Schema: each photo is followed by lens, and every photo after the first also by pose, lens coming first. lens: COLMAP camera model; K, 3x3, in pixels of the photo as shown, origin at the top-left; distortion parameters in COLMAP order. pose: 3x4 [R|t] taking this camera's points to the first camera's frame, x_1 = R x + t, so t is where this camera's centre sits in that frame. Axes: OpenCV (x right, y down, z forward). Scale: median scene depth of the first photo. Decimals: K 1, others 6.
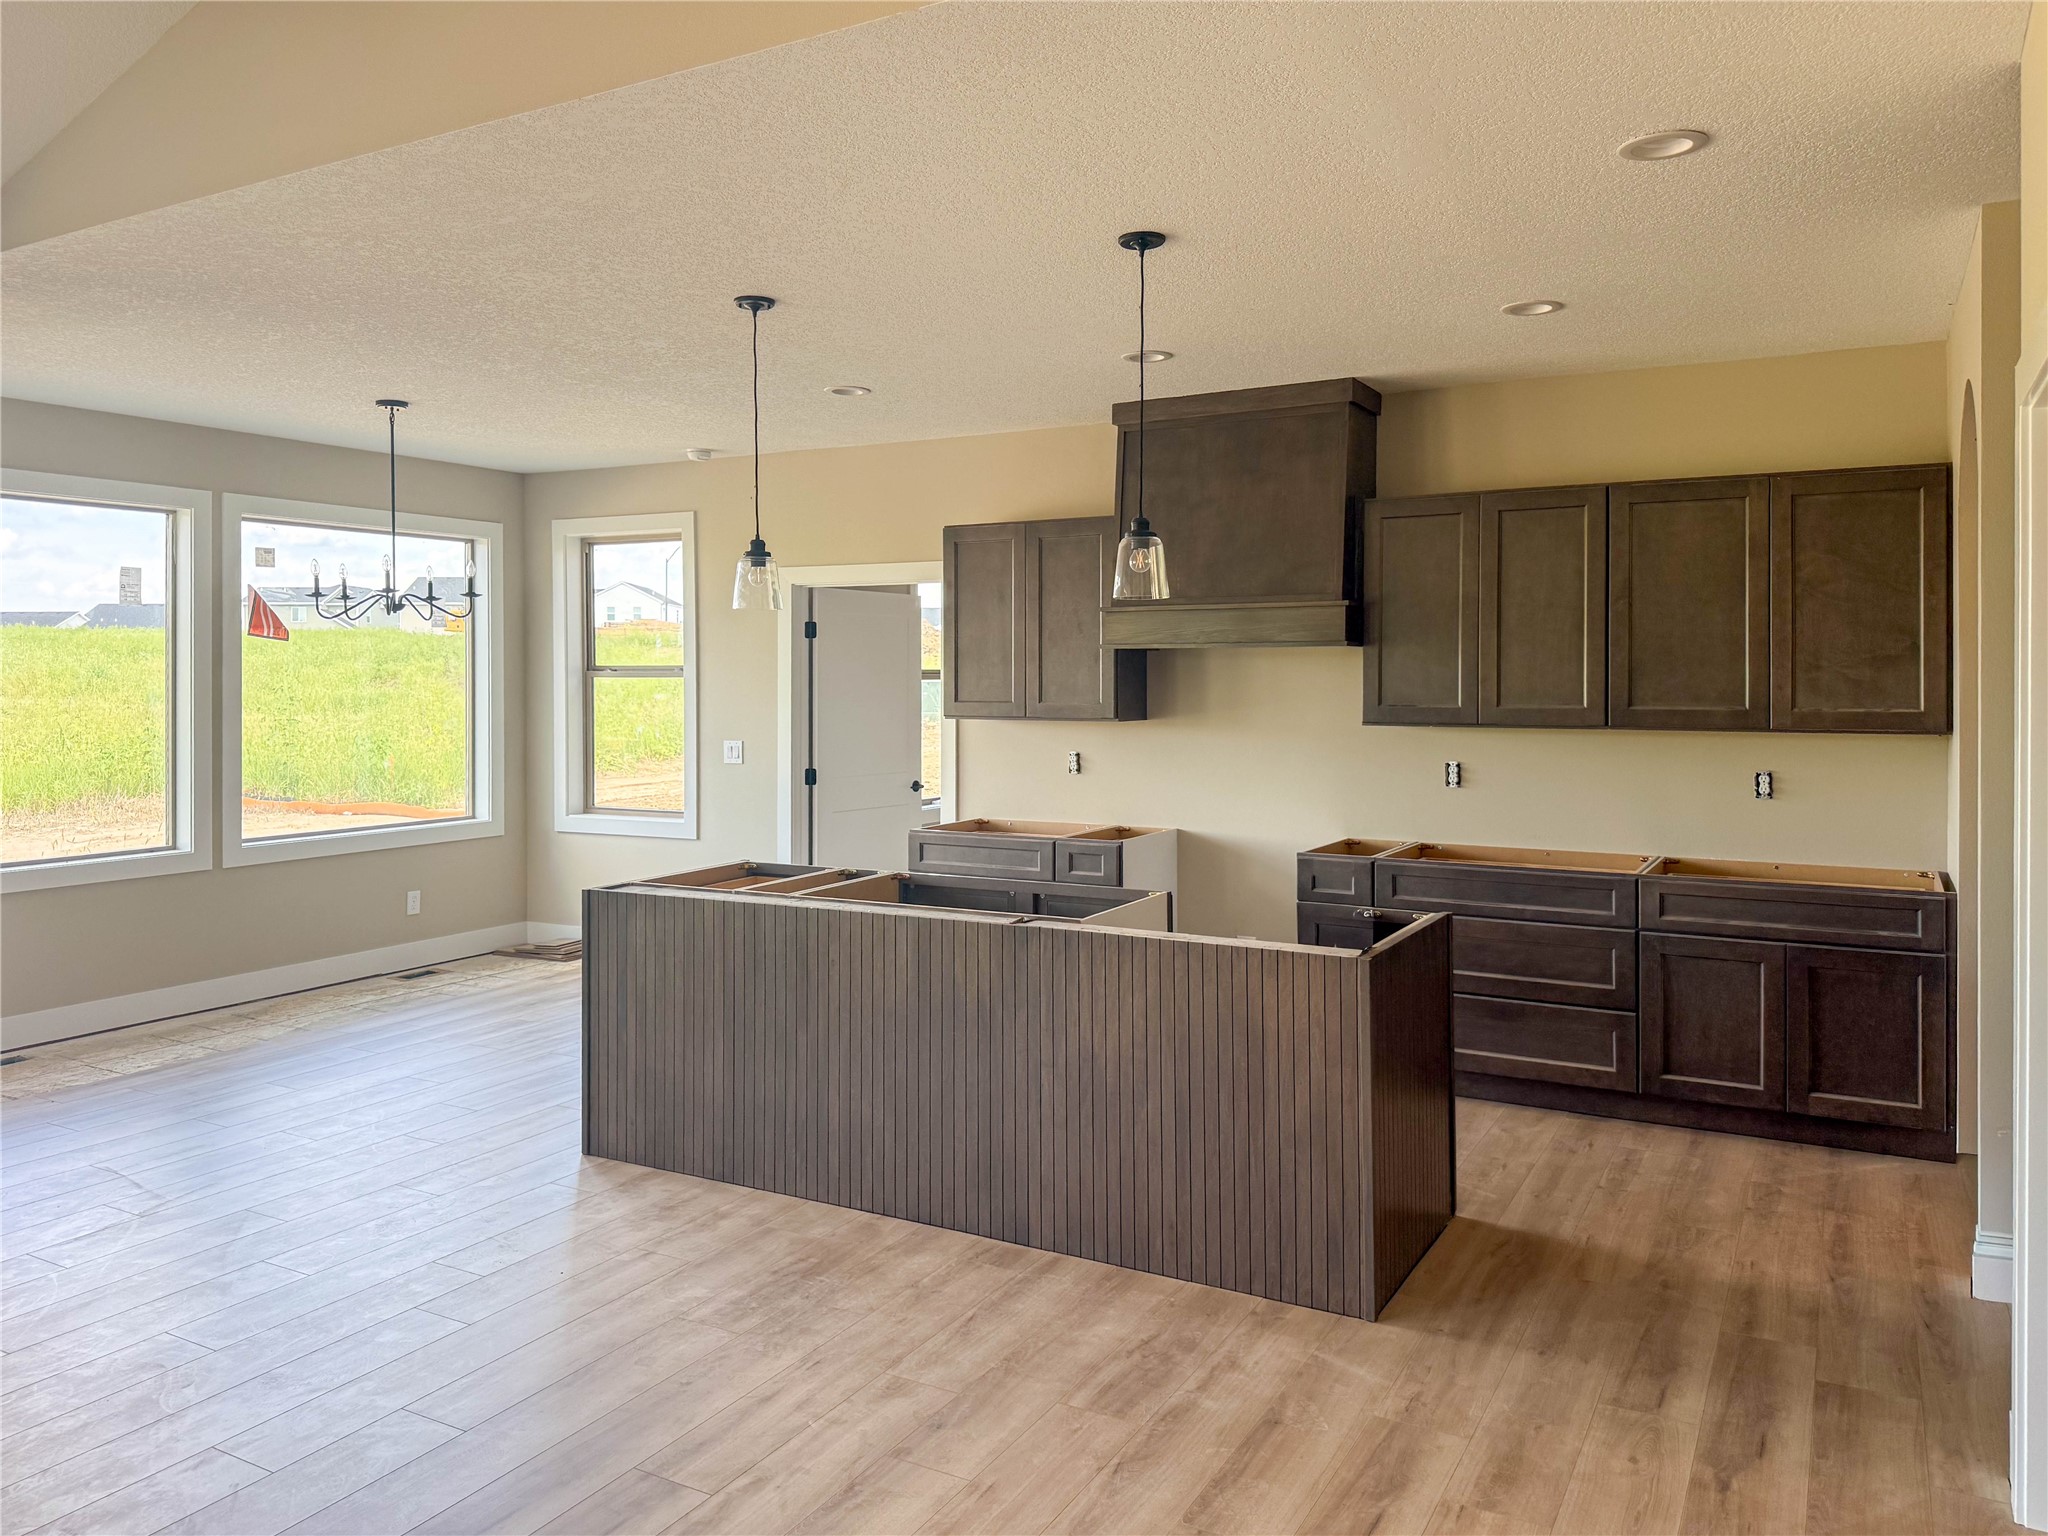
lens RADIAL K [[1460.8, 0, 1025.2], [0, 1460.8, 733.1], [0, 0, 1]] dist [0.130745, -0.252697]
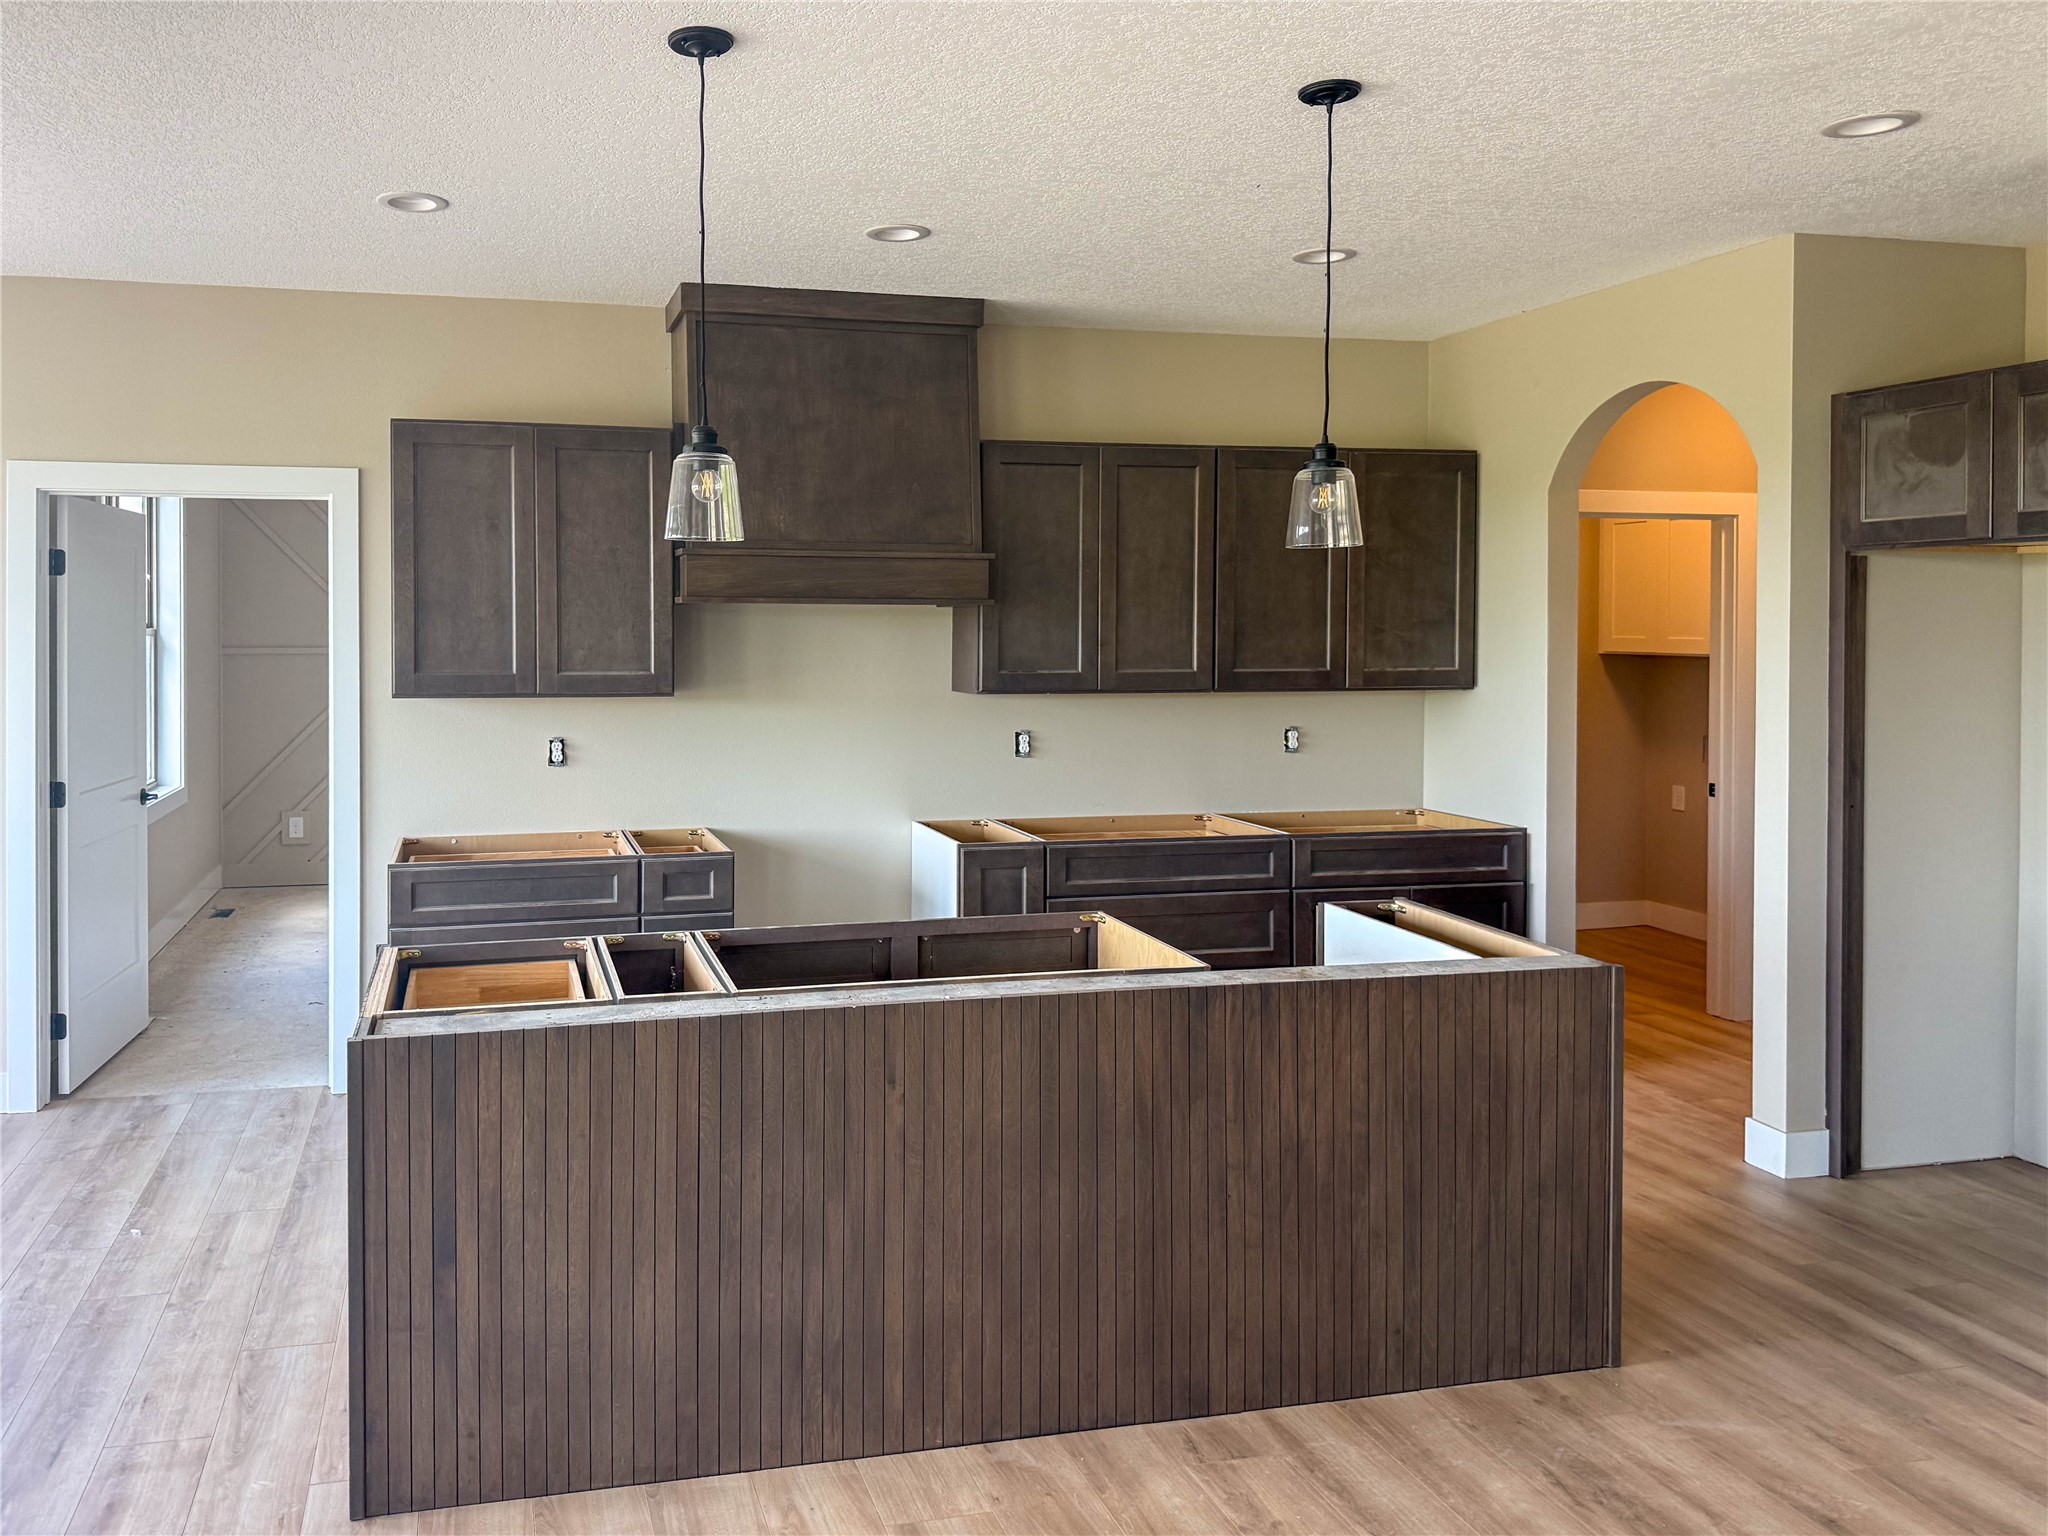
lens RADIAL K [[1493.5, 0, 1026.8], [0, 1493.5, 702.4], [0, 0, 1]] dist [0.040820, -0.062266]
pose [[0.751686, -0.031167, 0.658784, -0.476384], [0.024281, 0.999513, 0.019581, -0.023782], [-0.659074, 0.001277, 0.752077, 0.424275]]
